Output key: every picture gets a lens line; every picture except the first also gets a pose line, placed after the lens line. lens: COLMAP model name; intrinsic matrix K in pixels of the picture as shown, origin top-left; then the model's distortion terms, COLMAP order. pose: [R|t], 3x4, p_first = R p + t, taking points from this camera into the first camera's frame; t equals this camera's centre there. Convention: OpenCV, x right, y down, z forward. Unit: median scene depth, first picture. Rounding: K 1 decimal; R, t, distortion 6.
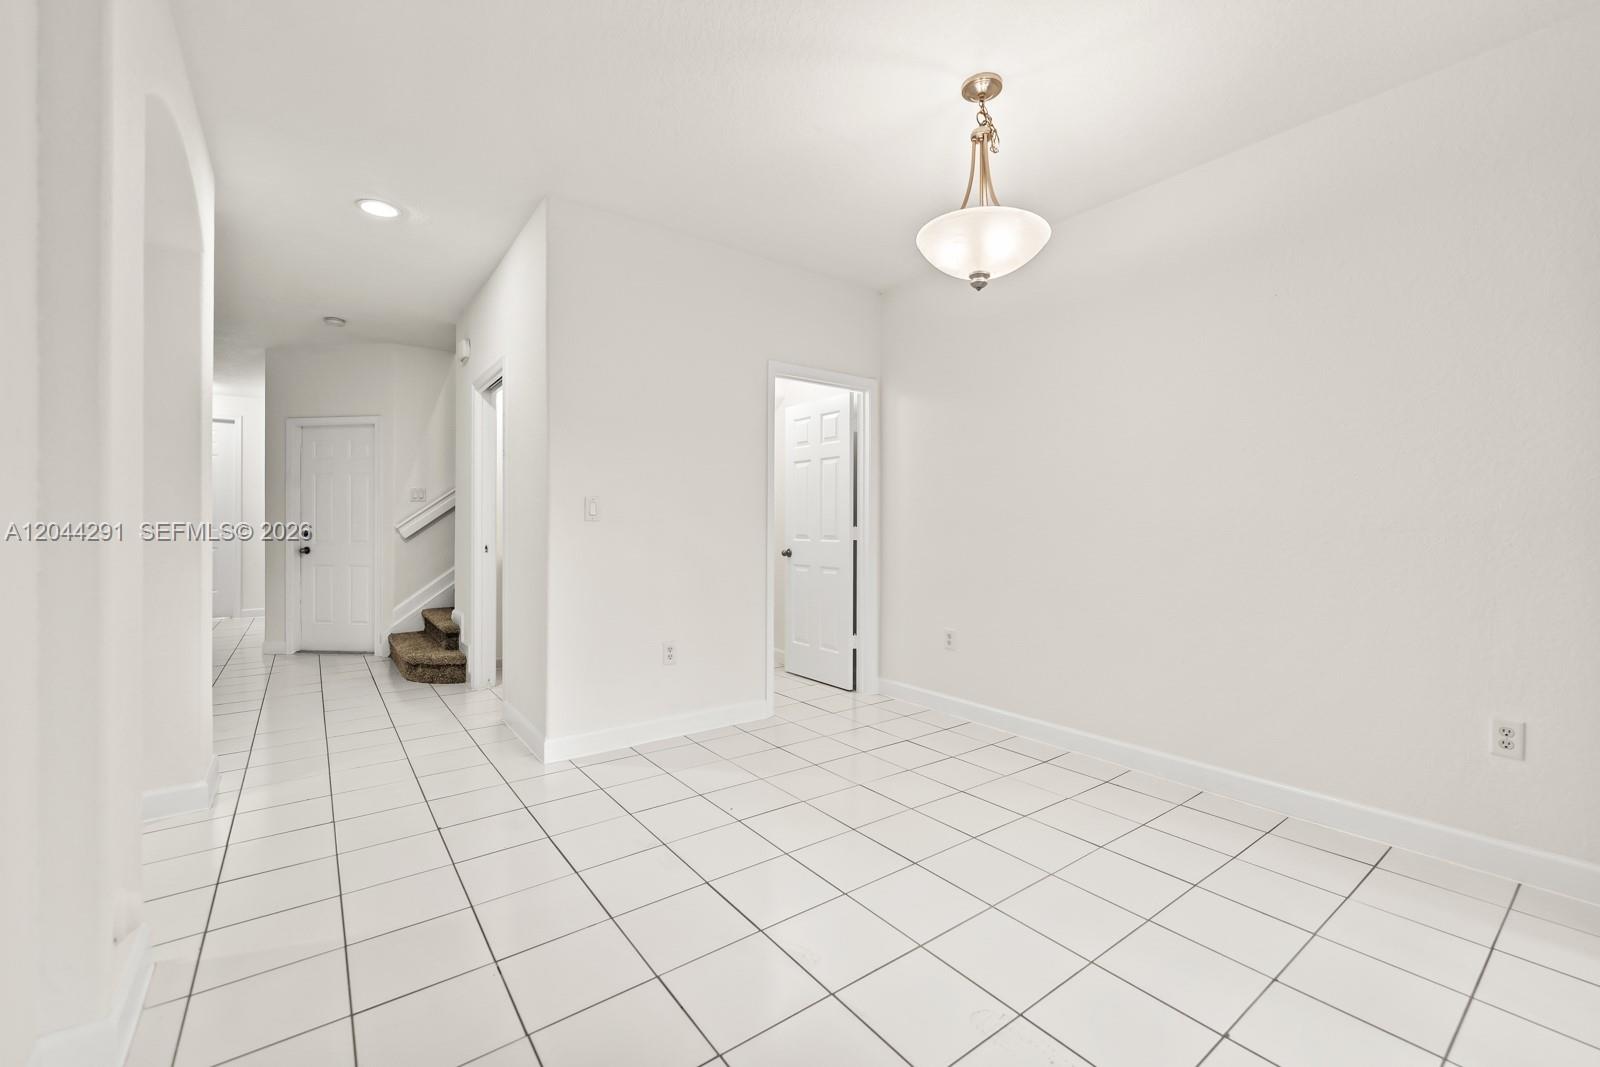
lens RADIAL K [[664.1, 0, 799.5], [0, 664.1, 524.1], [0, 0, 1]] dist [-0.000194, -0.000176]
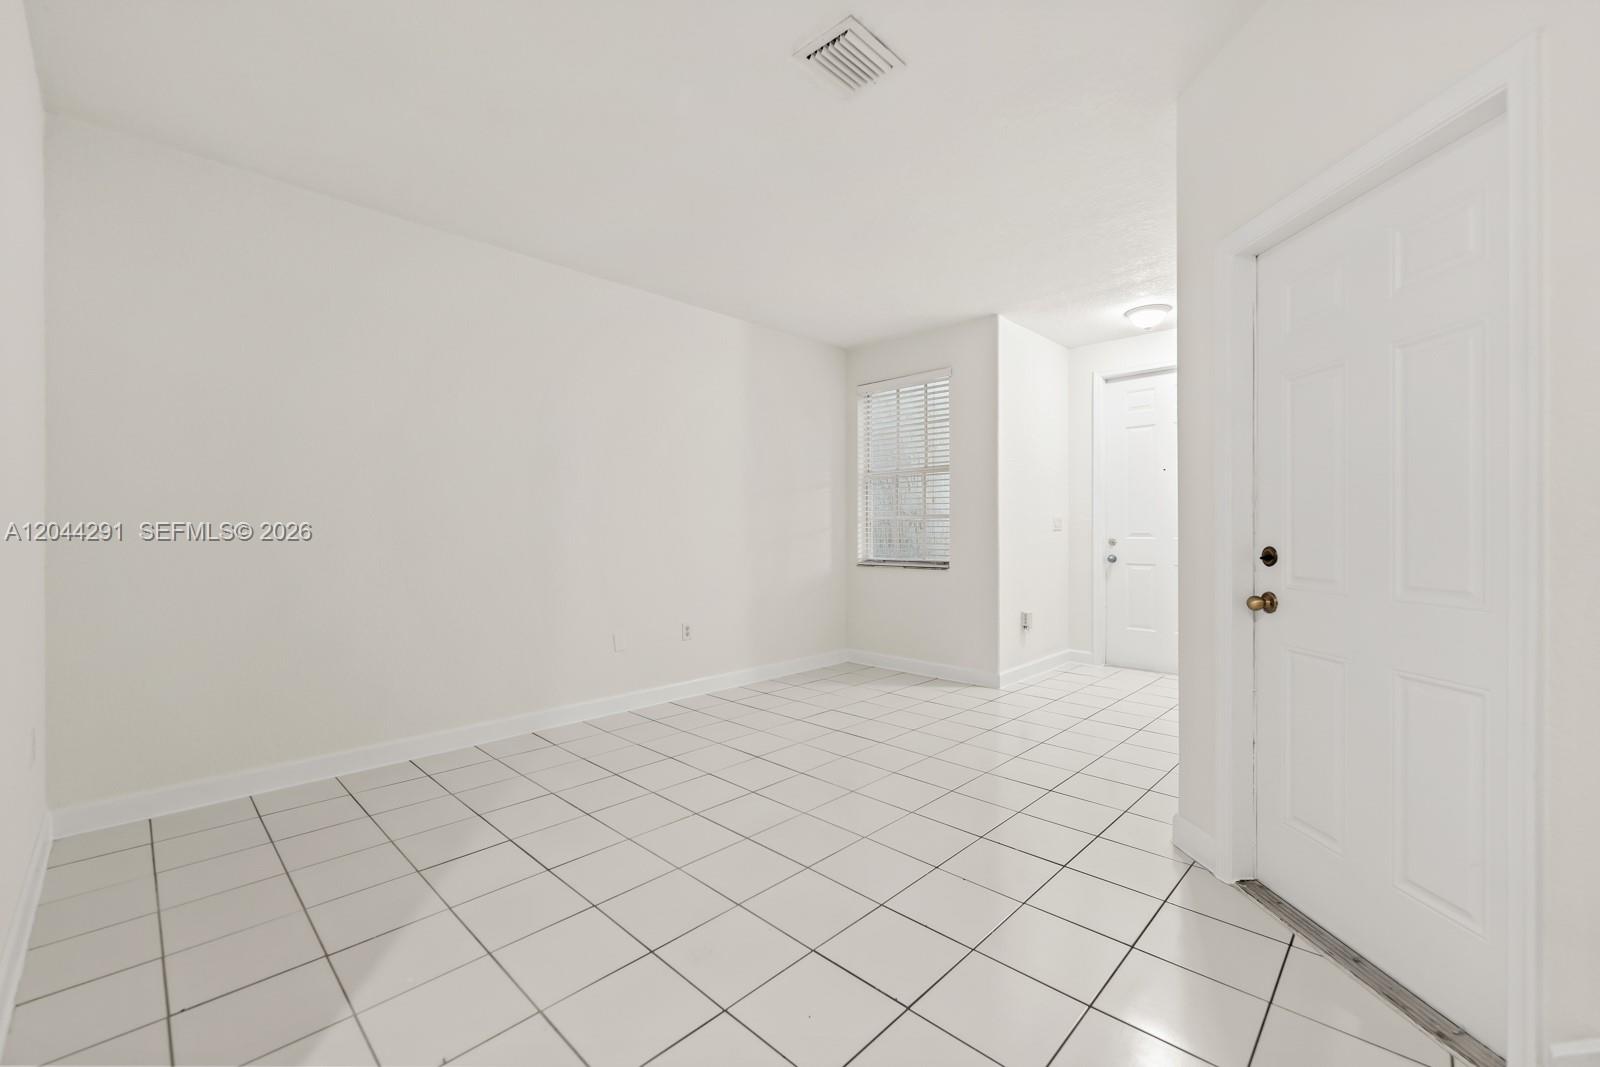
lens RADIAL K [[644.0, 0, 800.0], [0, 644.0, 533.5], [0, 0, 1]] dist [-0.000404, -0.000106]
pose [[0.156756, 0.002554, -0.987634, -0.466419], [0.005497, 0.999979, 0.003458, 0.000509], [0.987622, -0.005972, 0.156739, 0.736104]]
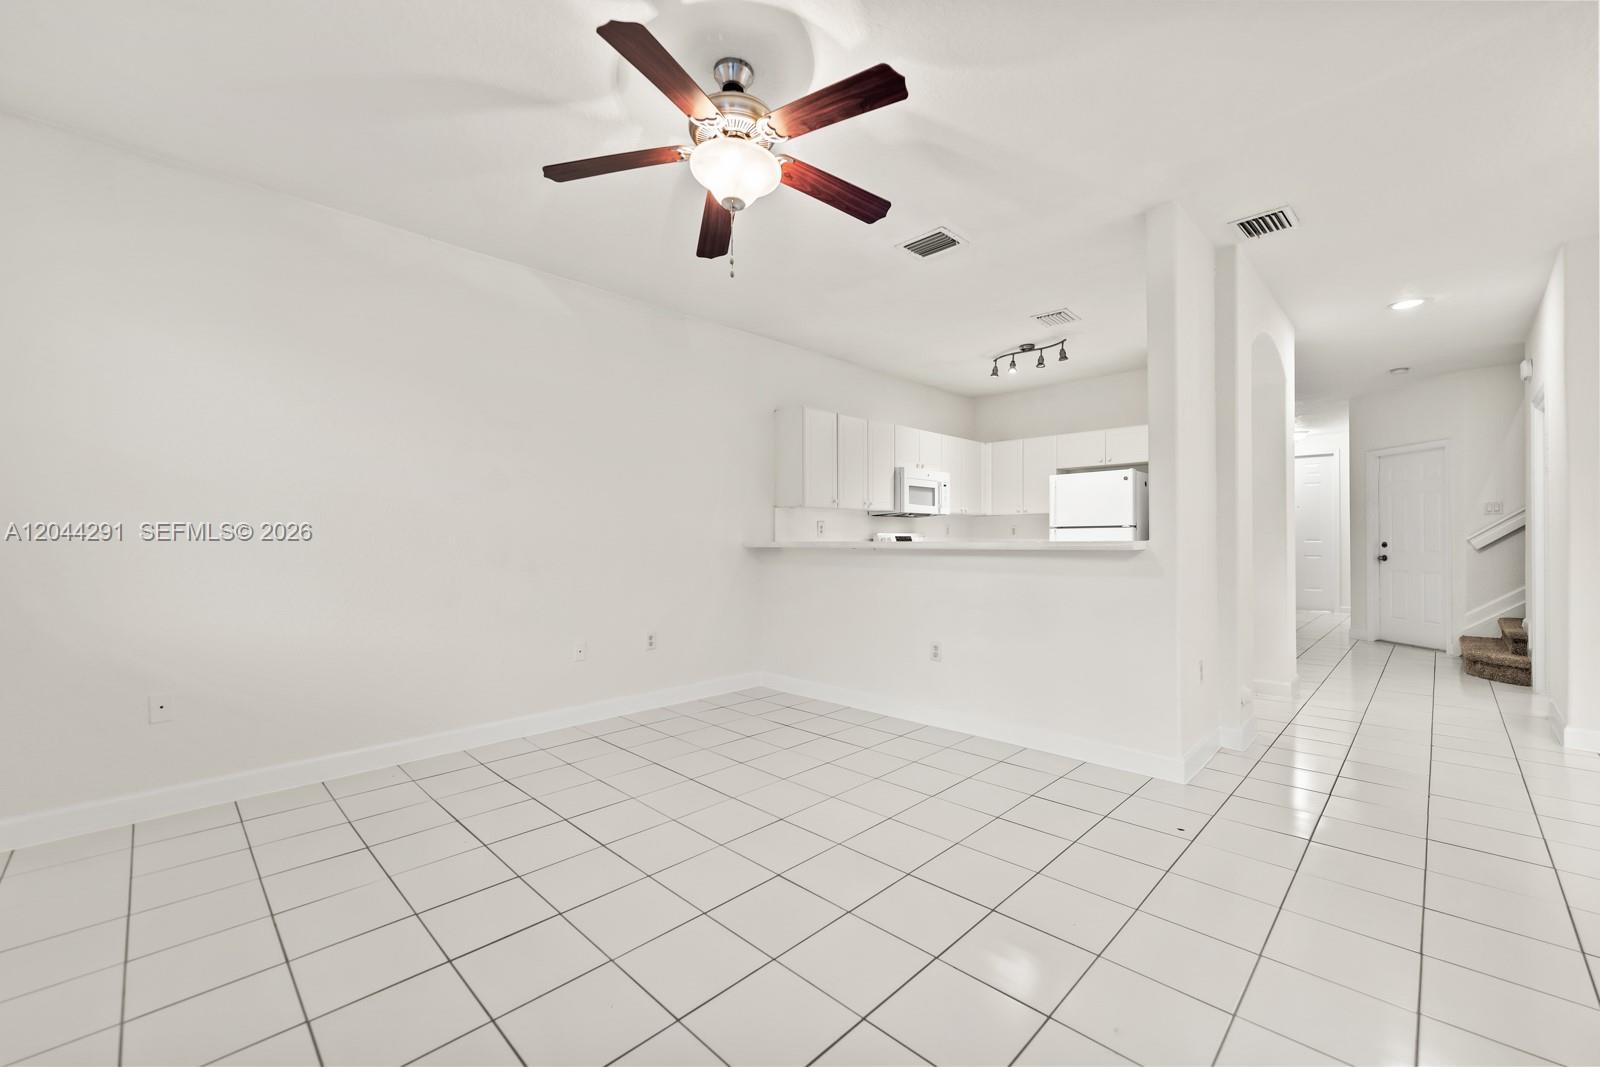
lens RADIAL K [[648.6, 0, 793.9], [0, 648.6, 540.2], [0, 0, 1]] dist [-0.000034, -0.000039]
pose [[0.145798, -0.001063, -0.989314, 0.288843], [0.006613, 0.999978, -0.000100, -0.000155], [0.989292, -0.006528, 0.145802, -0.254135]]
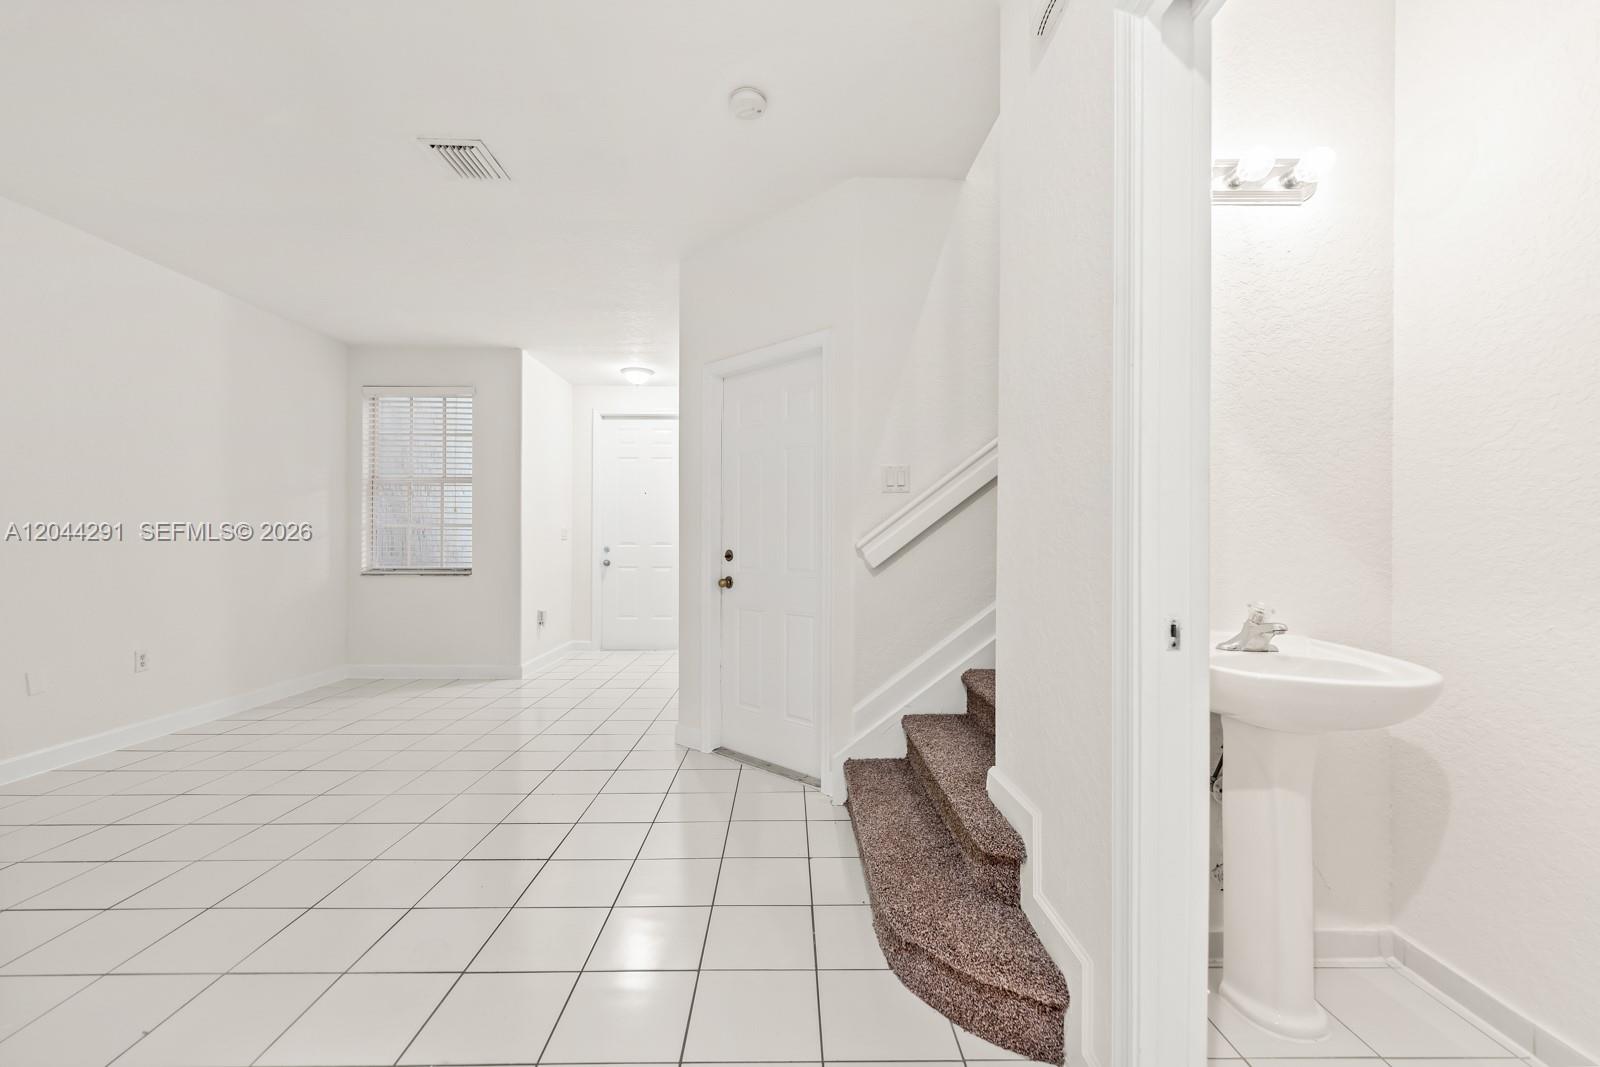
lens RADIAL K [[648.6, 0, 793.9], [0, 648.6, 540.2], [0, 0, 1]] dist [-0.000034, -0.000039]
pose [[0.808174, 0.001652, -0.588941, -0.363264], [-0.001330, 0.999999, 0.000979, 0.000796], [0.588942, -0.000008, 0.808176, 0.584960]]
